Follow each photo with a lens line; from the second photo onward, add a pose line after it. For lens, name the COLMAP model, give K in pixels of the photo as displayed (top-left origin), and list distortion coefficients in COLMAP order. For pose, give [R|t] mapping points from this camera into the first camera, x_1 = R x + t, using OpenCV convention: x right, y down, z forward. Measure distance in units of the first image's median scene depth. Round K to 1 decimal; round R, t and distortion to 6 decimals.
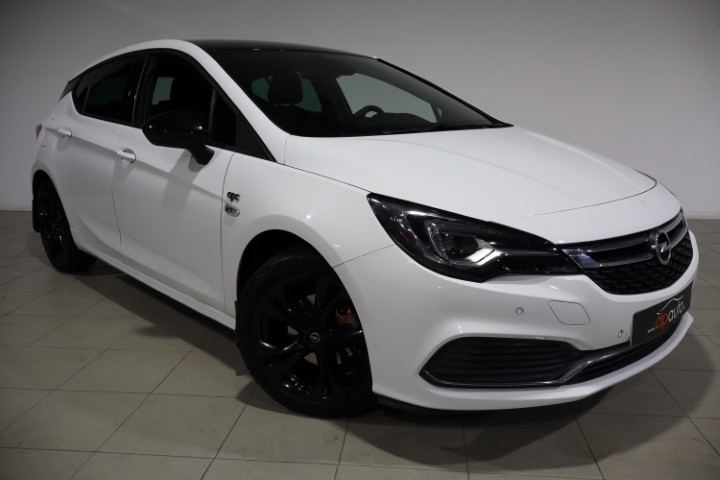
lens RADIAL K [[597.0, 0, 347.5], [0, 597.0, 231.5], [0, 0, 1]] dist [-0.003894, -0.002153]
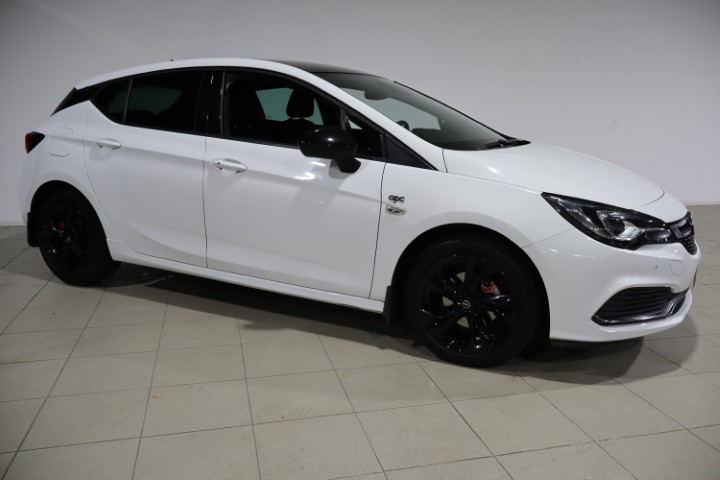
lens RADIAL K [[584.2, 0, 360.0], [0, 584.2, 240.0], [0, 0, 1]] dist [0.001277, -0.000754]
pose [[0.936646, -0.049983, 0.346693, -0.682556], [0.048614, 0.998738, 0.012650, 0.006234], [-0.346888, 0.005005, 0.937893, -0.088822]]
